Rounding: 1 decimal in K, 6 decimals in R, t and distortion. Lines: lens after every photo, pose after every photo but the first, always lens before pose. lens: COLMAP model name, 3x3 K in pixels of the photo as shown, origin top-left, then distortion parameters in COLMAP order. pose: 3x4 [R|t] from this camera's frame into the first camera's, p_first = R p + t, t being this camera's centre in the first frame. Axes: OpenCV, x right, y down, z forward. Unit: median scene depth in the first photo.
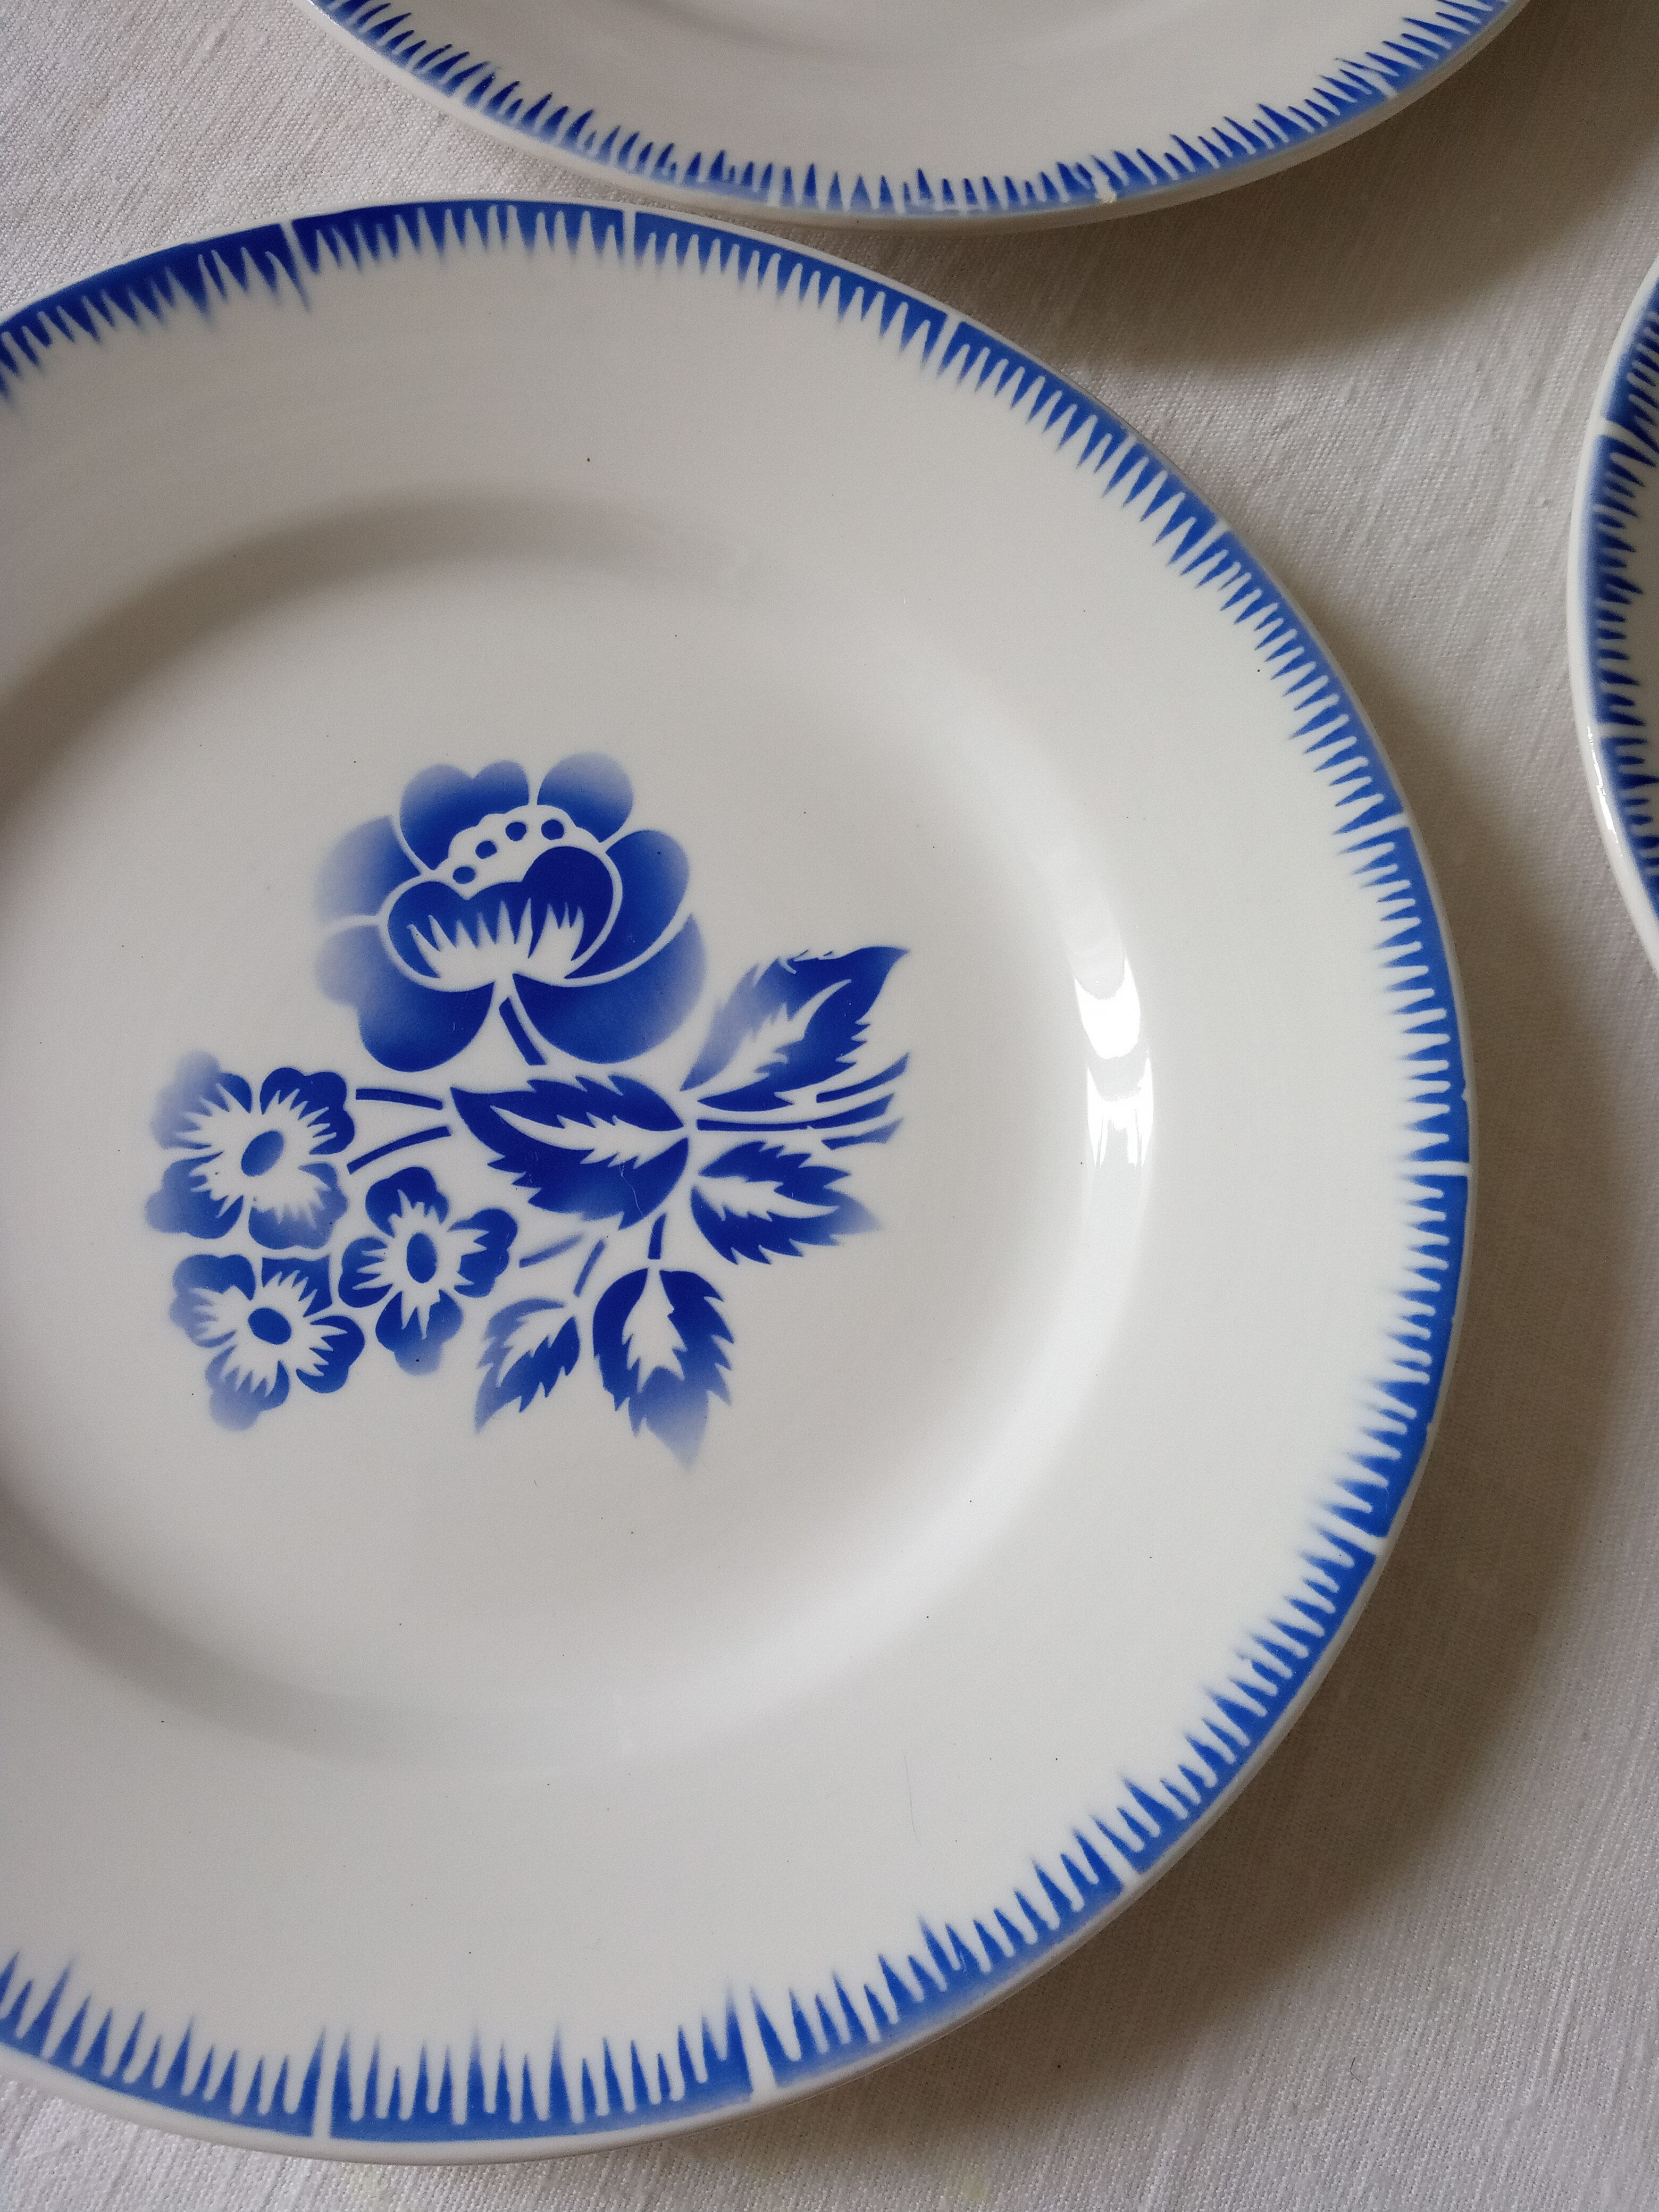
lens RADIAL K [[1849.7, 0, 829.5], [0, 1849.7, 1106.0], [0, 0, 1]] dist [0.112359, -0.241695]
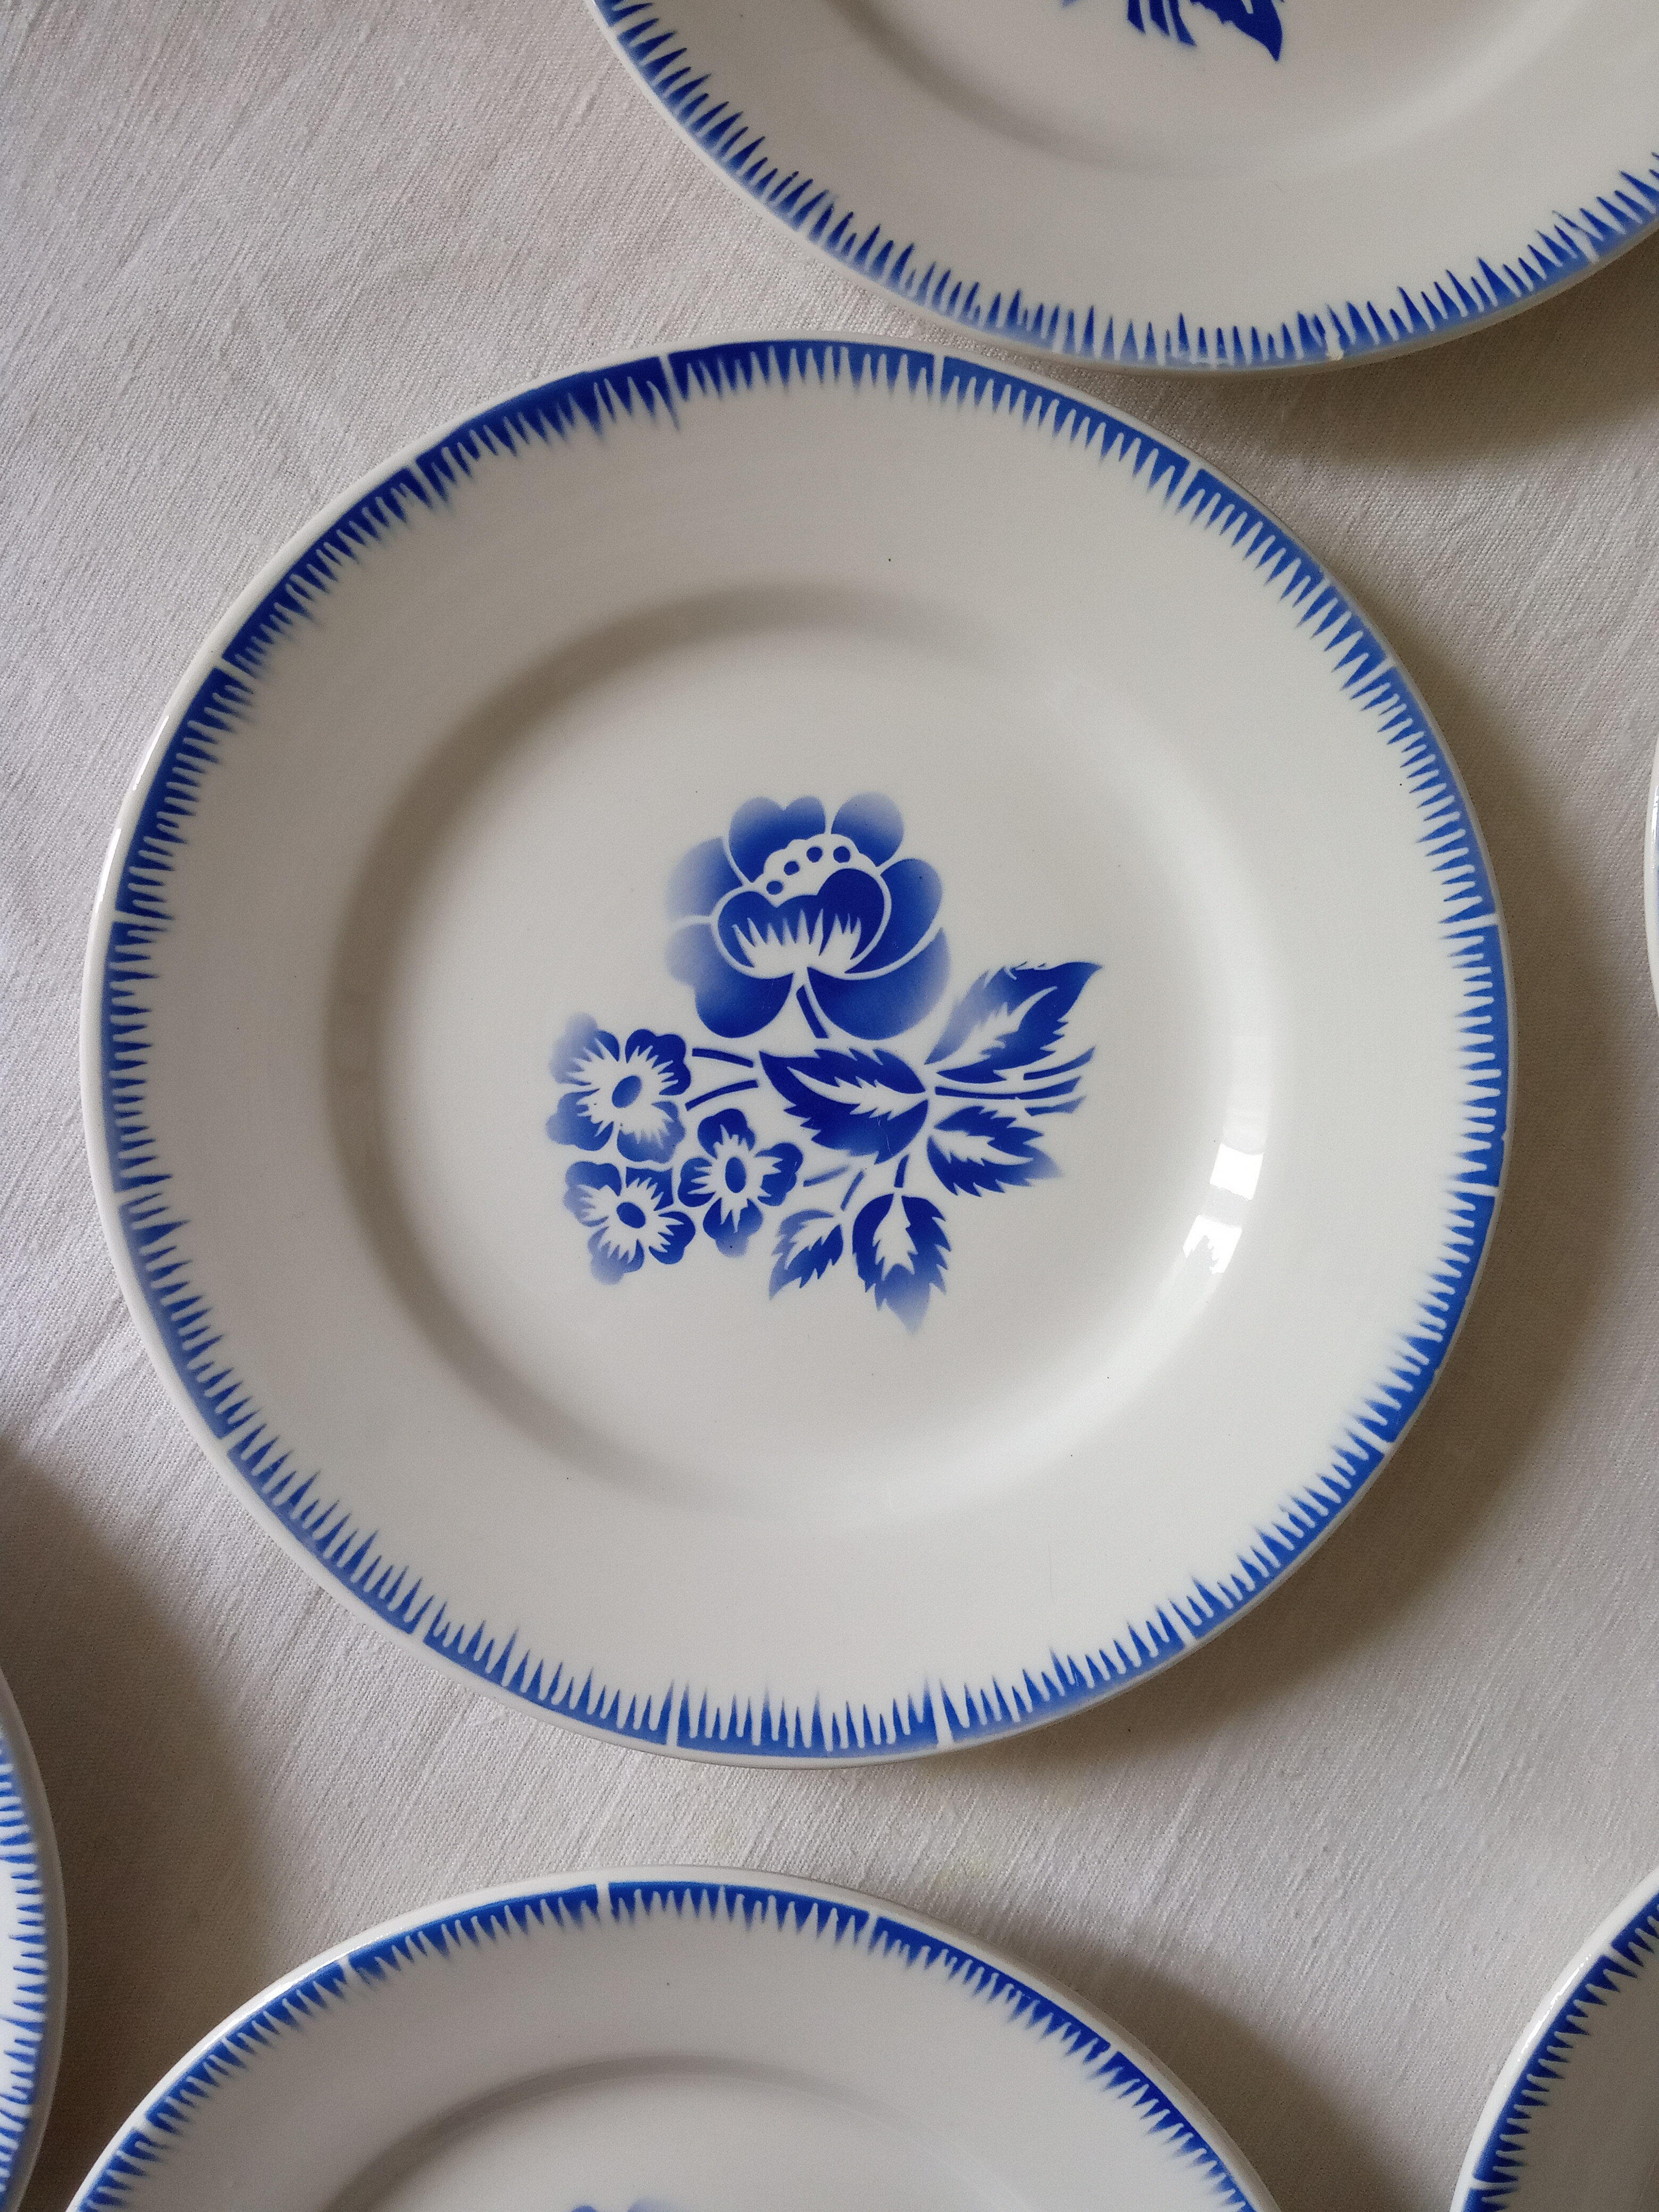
lens RADIAL K [[1849.7, 0, 829.5], [0, 1849.7, 1106.0], [0, 0, 1]] dist [0.112359, -0.241695]
pose [[0.995154, 0.082192, -0.053973, -0.075957], [-0.064853, 0.961225, 0.268031, -0.348281], [0.073911, -0.263232, 0.961897, -0.333293]]
